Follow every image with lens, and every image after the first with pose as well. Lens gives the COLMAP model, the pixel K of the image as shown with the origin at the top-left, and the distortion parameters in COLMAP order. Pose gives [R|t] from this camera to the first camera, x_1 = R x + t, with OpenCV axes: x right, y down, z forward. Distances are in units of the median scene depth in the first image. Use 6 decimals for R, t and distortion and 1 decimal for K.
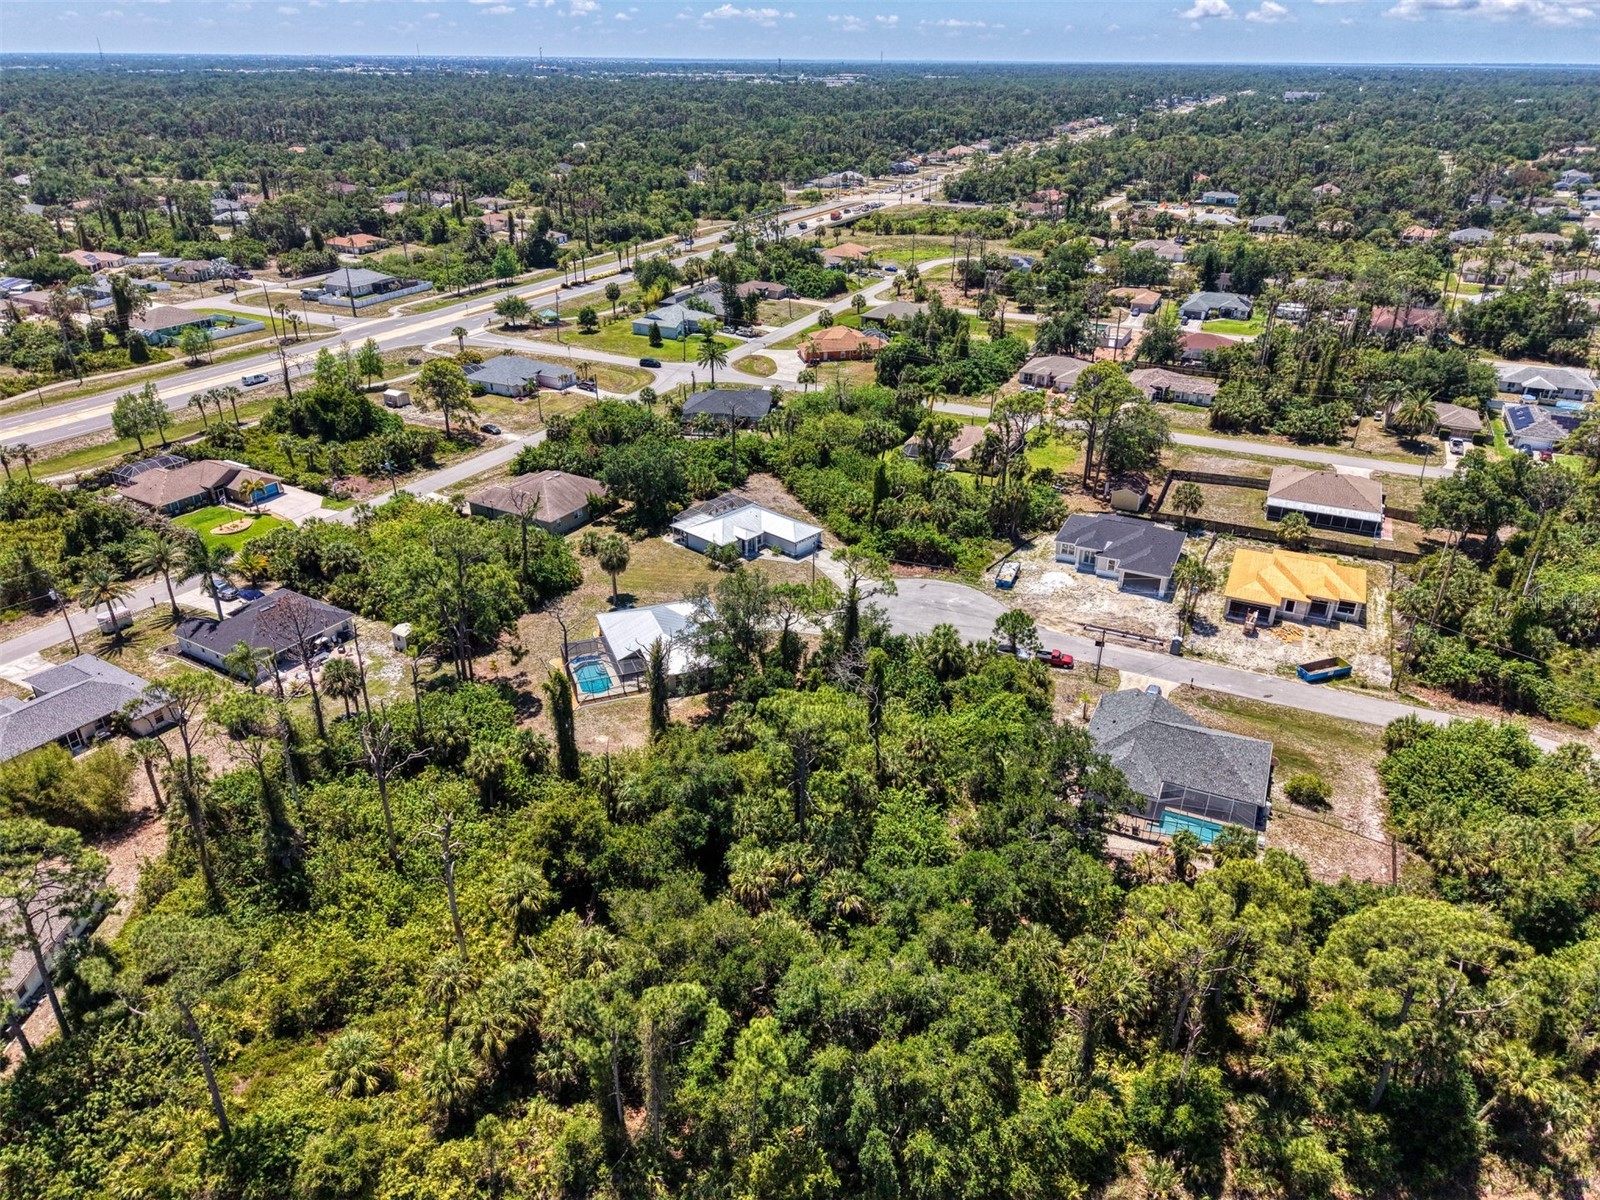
lens RADIAL K [[1069.8, 0, 800.0], [0, 1069.8, 600.0], [0, 0, 1]] dist [0.027758, -0.025323]
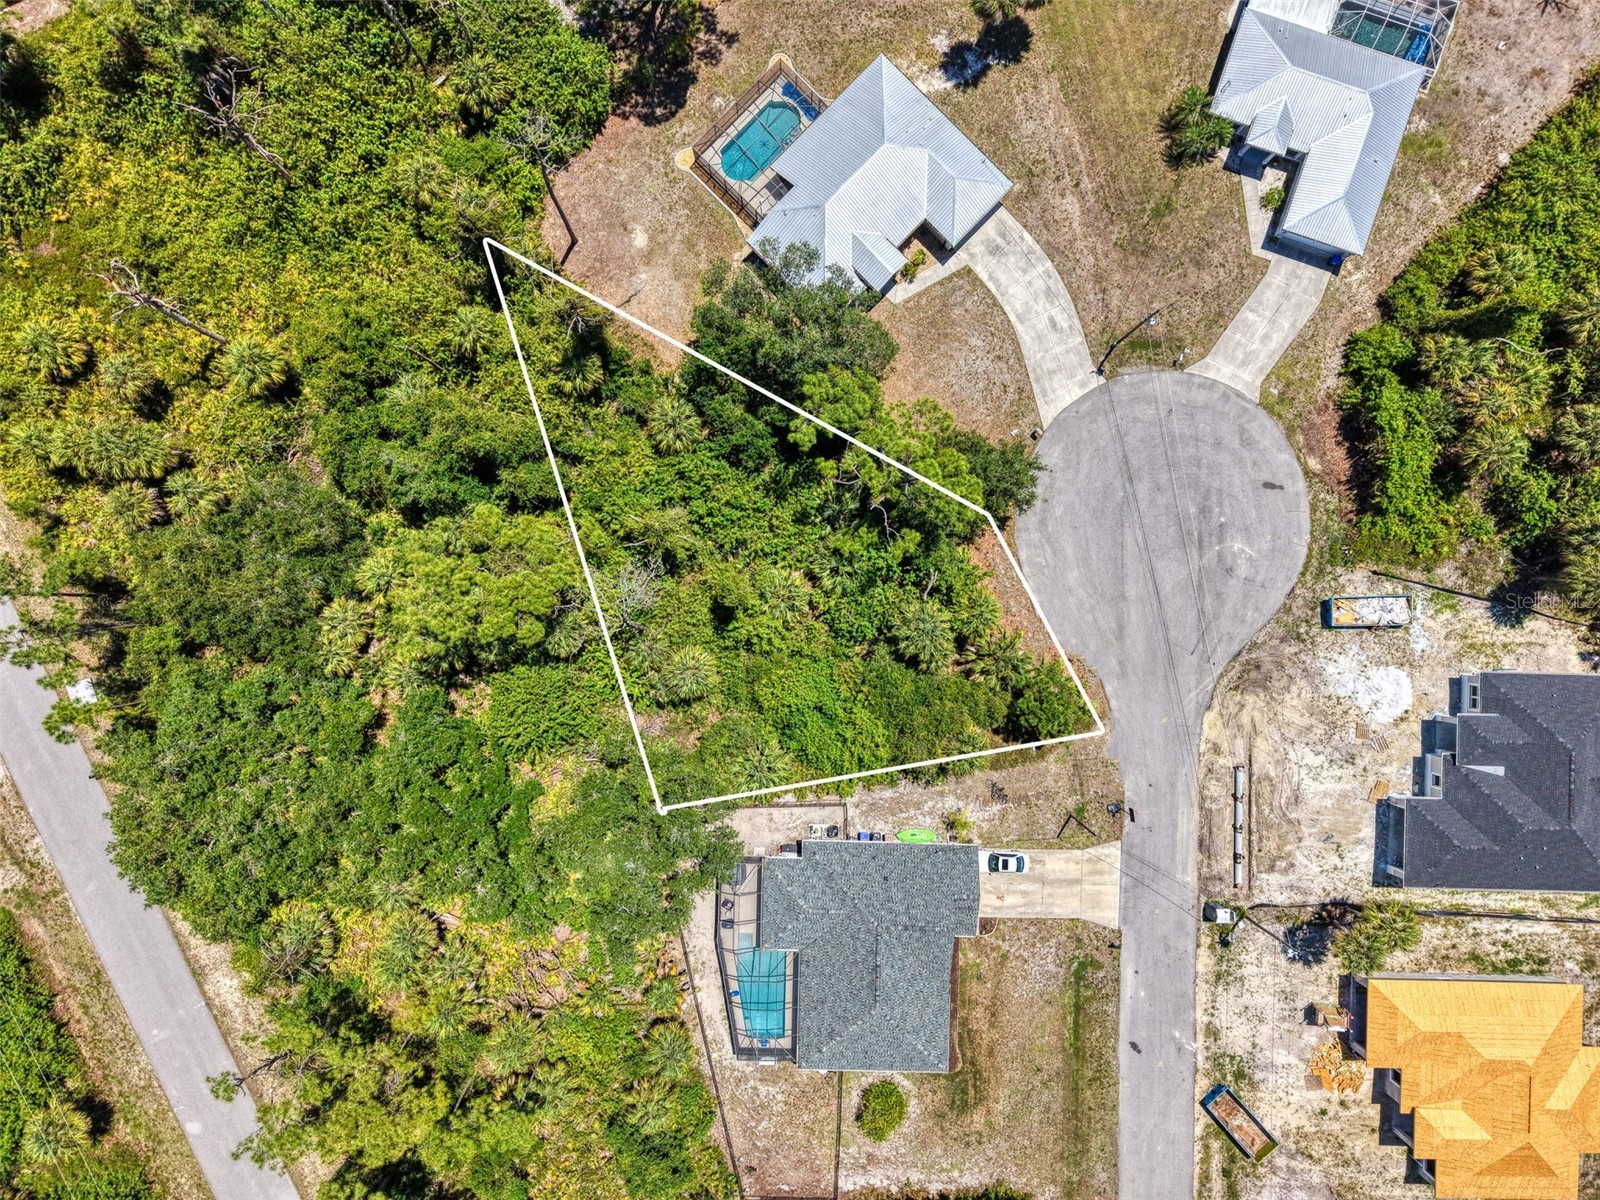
lens RADIAL K [[1069.8, 0, 800.0], [0, 1069.8, 600.0], [0, 0, 1]] dist [0.027758, -0.025323]
pose [[0.404972, 0.914319, -0.004290, 0.069108], [-0.416350, 0.188584, 0.889431, -0.398412], [0.814033, -0.358409, 0.457048, 0.490897]]
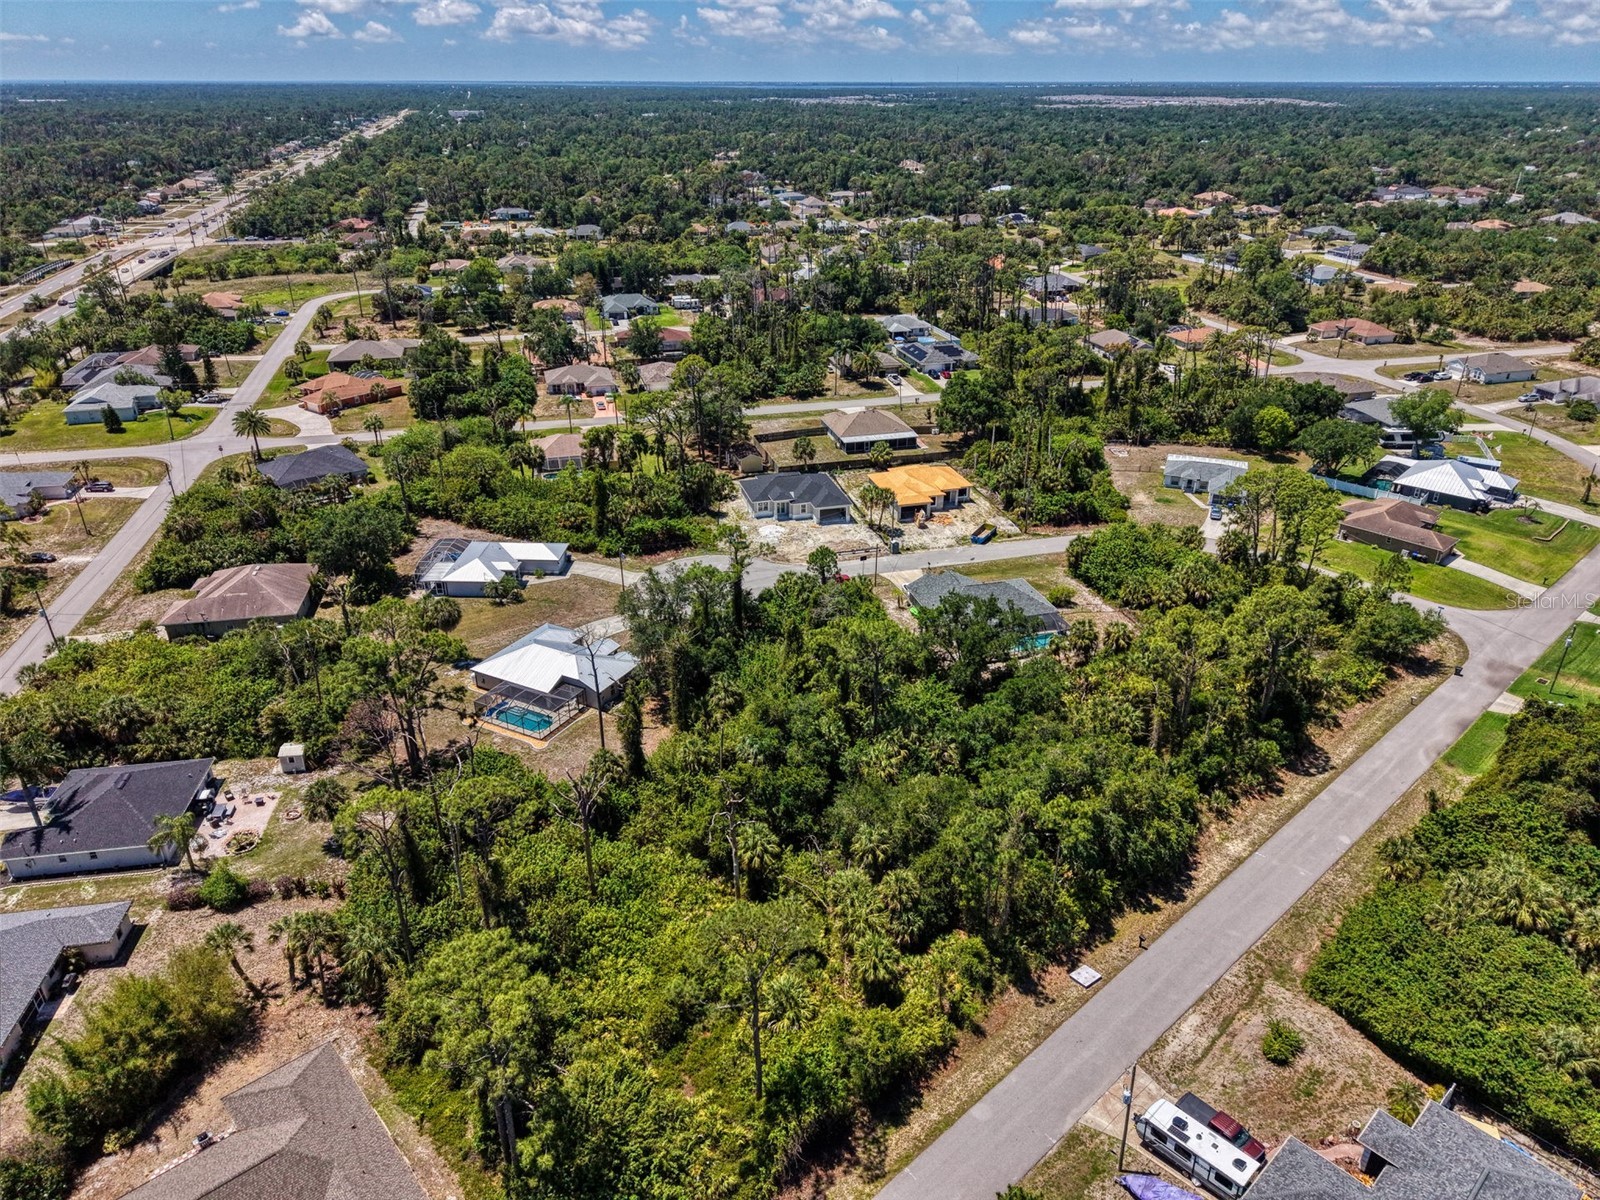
lens RADIAL K [[1069.8, 0, 800.0], [0, 1069.8, 600.0], [0, 0, 1]] dist [0.027758, -0.025323]
pose [[0.763125, -0.287597, 0.578730, -0.452998], [0.295115, 0.951777, 0.083836, -0.035375], [-0.574933, 0.106815, 0.811199, 0.000108]]
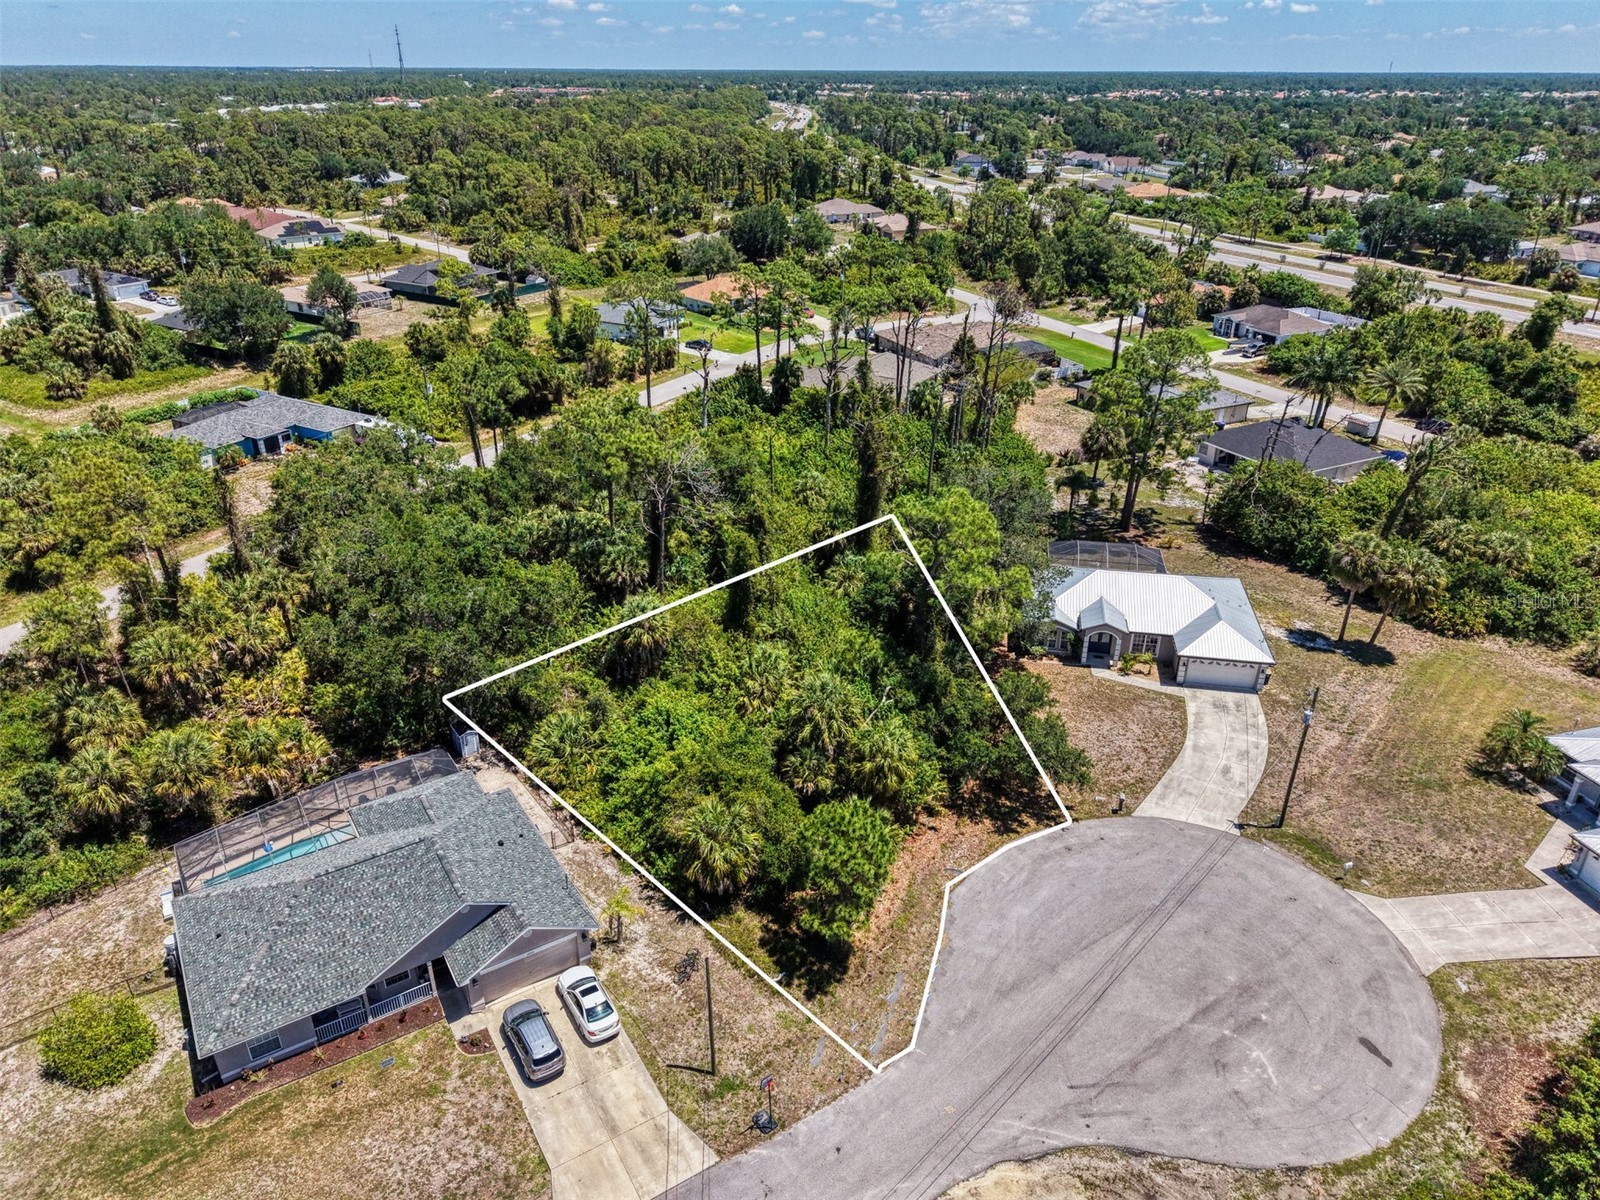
lens RADIAL K [[1069.8, 0, 800.0], [0, 1069.8, 600.0], [0, 0, 1]] dist [0.027758, -0.025323]
pose [[-0.528733, 0.370636, -0.763590, 0.406595], [-0.387904, 0.694667, 0.605779, -0.239600], [0.754964, 0.616496, -0.223522, 0.826890]]
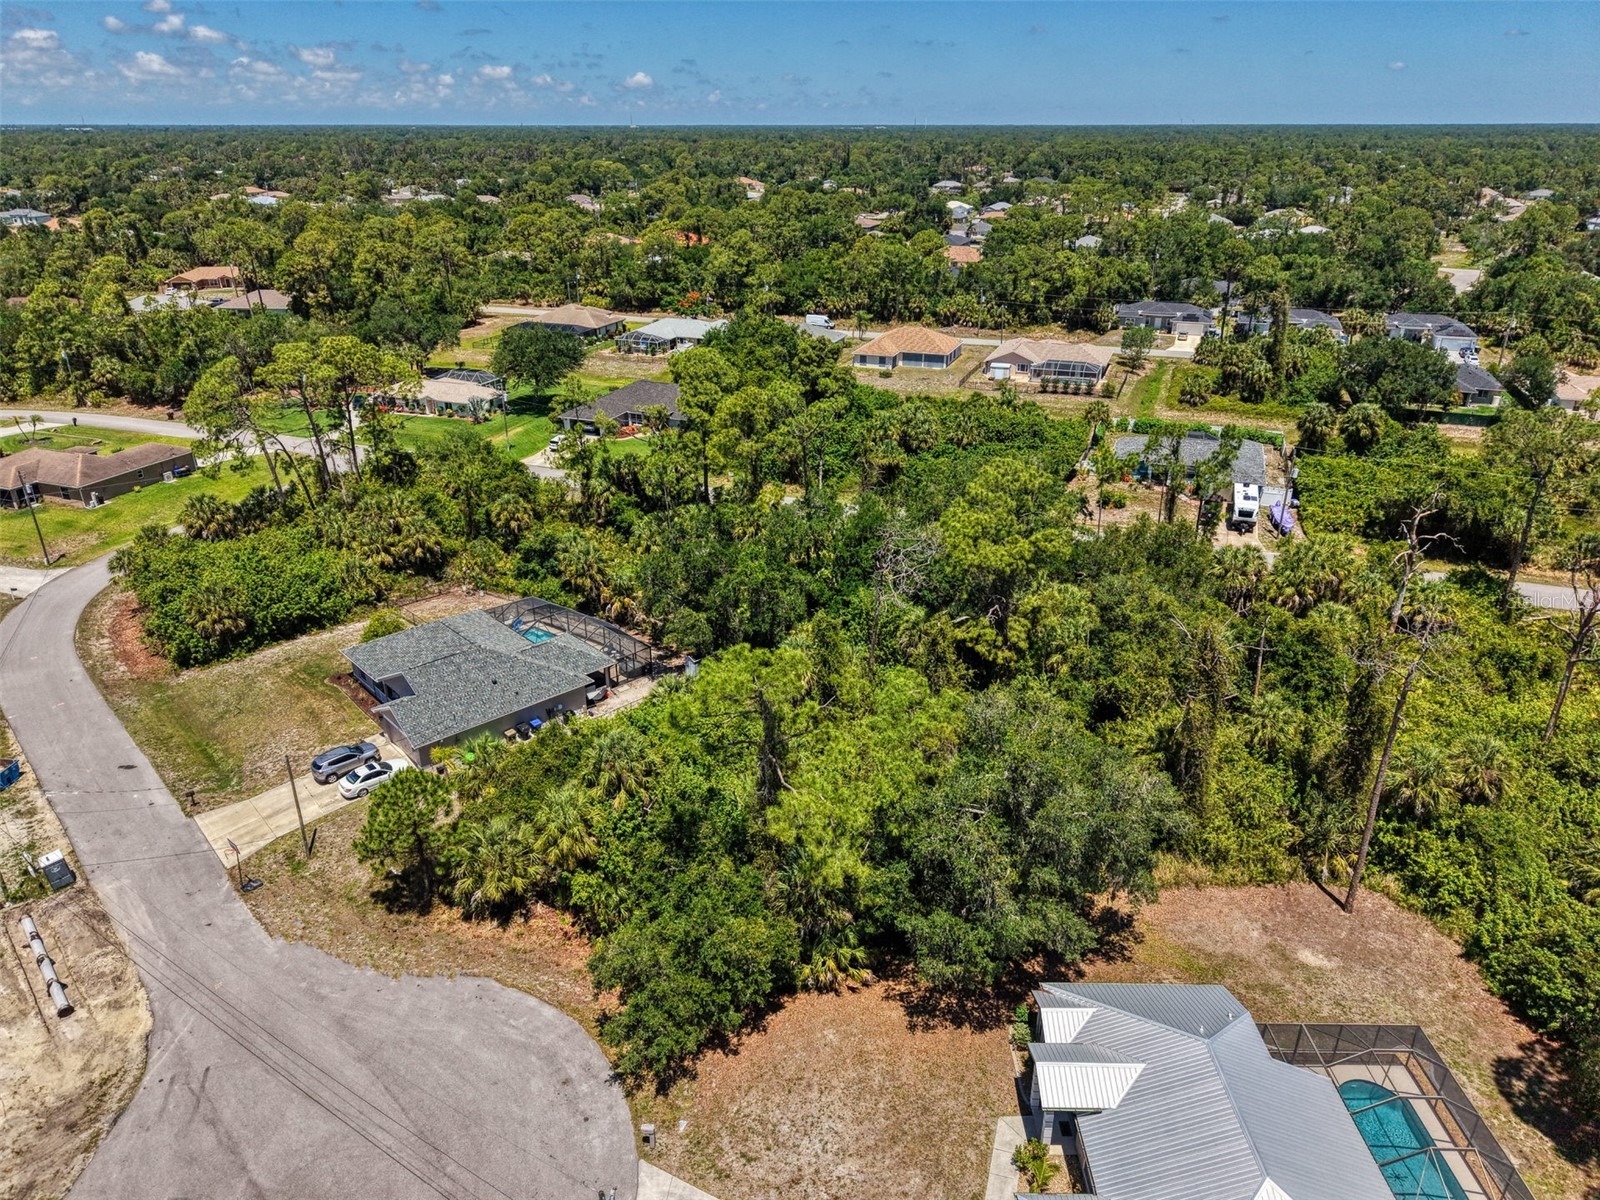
lens RADIAL K [[1069.8, 0, 800.0], [0, 1069.8, 600.0], [0, 0, 1]] dist [0.027758, -0.025323]
pose [[-0.926308, -0.157173, 0.342417, -0.083231], [0.165748, 0.646166, 0.744981, -0.287288], [-0.338349, 0.746837, -0.572498, 0.925204]]
